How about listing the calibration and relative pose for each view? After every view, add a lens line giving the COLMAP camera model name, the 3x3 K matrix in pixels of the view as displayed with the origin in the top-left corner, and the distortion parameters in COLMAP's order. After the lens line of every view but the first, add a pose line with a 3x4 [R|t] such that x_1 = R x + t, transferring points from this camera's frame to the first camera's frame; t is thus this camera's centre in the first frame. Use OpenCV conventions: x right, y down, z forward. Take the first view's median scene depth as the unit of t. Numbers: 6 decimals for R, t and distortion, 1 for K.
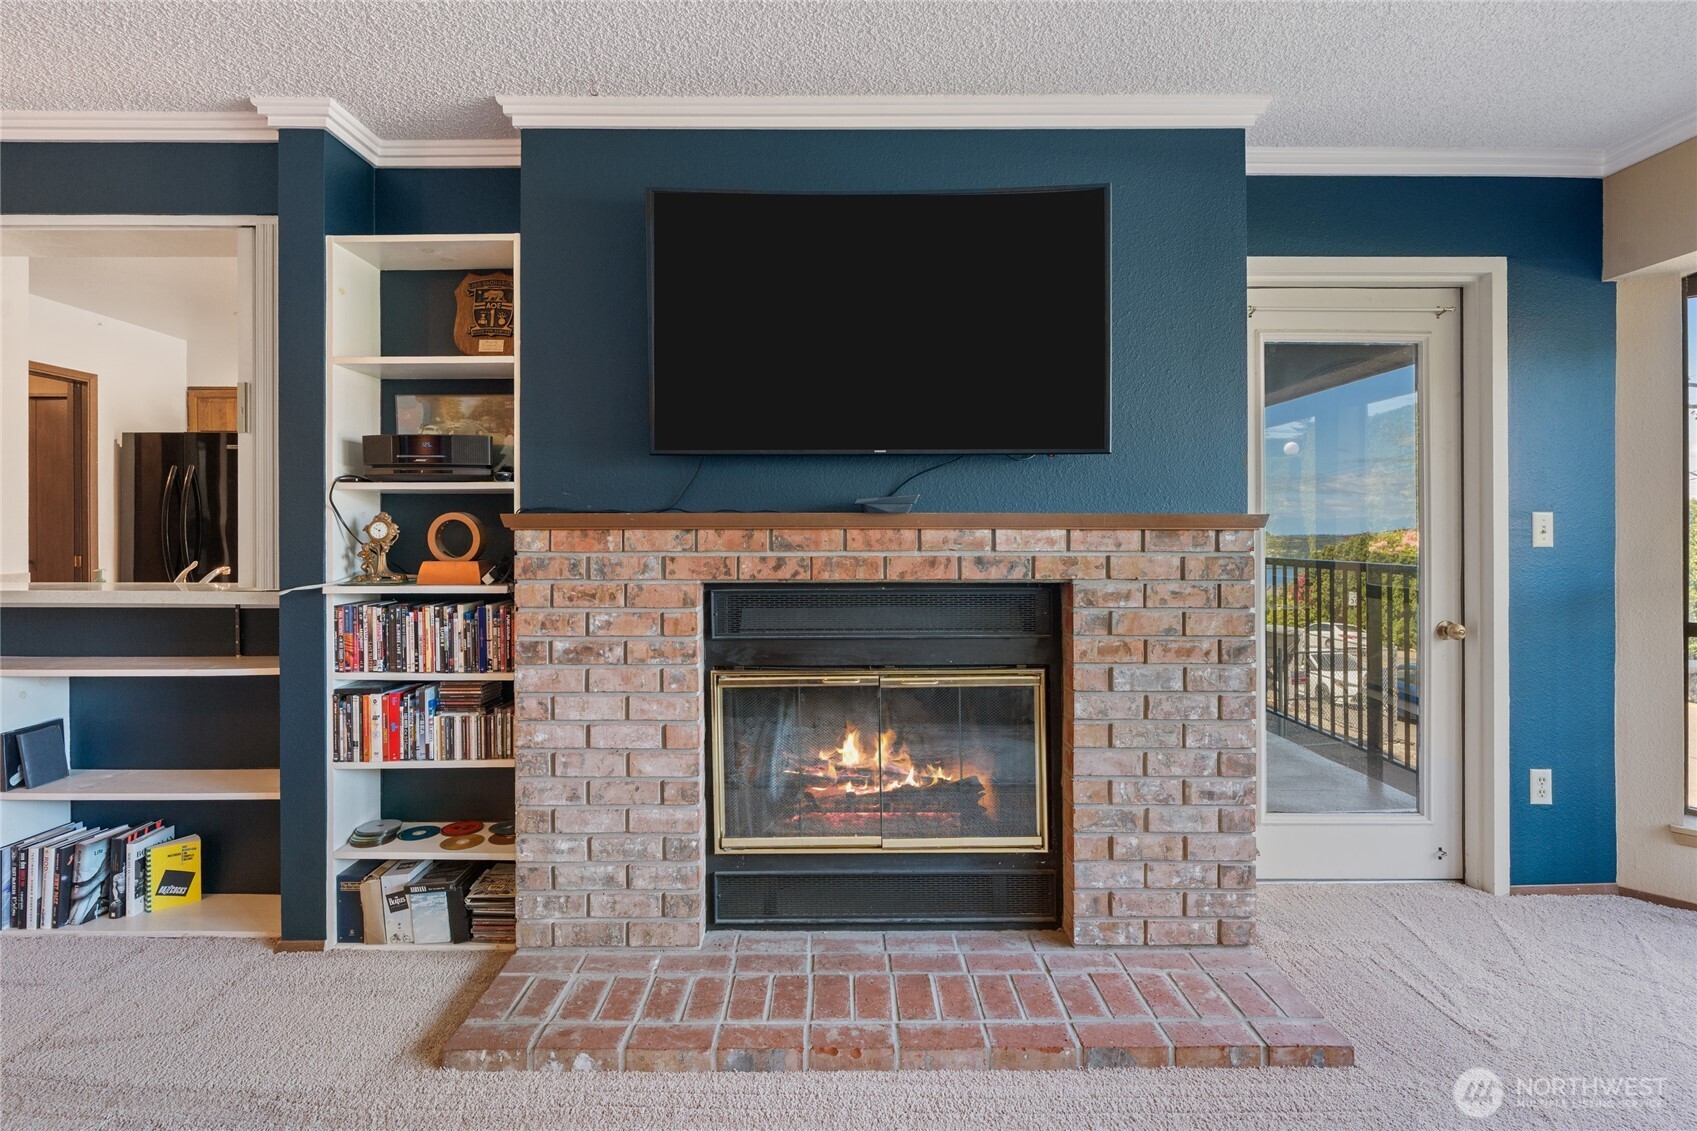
lens RADIAL K [[771.8, 0, 796.0], [0, 771.8, 540.2], [0, 0, 1]] dist [-0.007876, -0.000384]
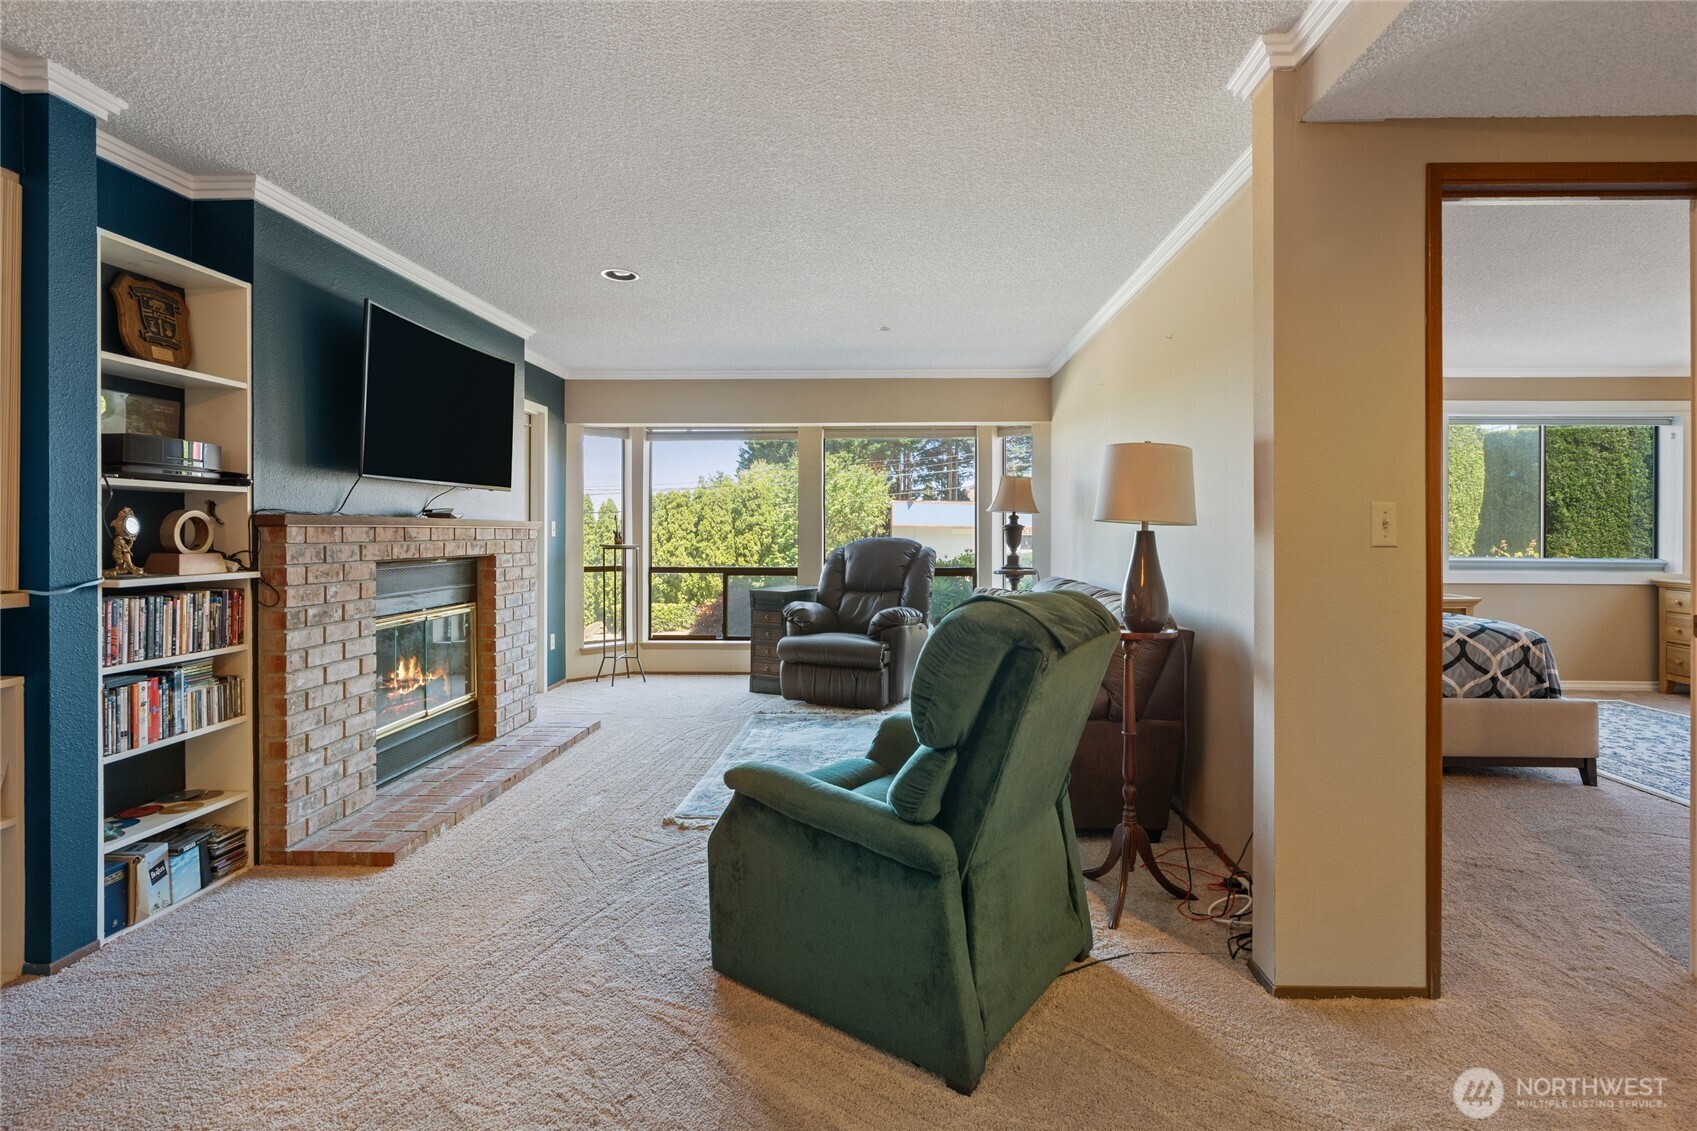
lens RADIAL K [[813.8, 0, 862.6], [0, 813.8, 540.9], [0, 0, 1]] dist [-0.004089, 0.000225]
pose [[0.033039, -0.009527, 0.999409, -1.695572], [-0.004300, 0.999944, 0.009674, -0.007203], [-0.999445, -0.004617, 0.032996, -0.017748]]
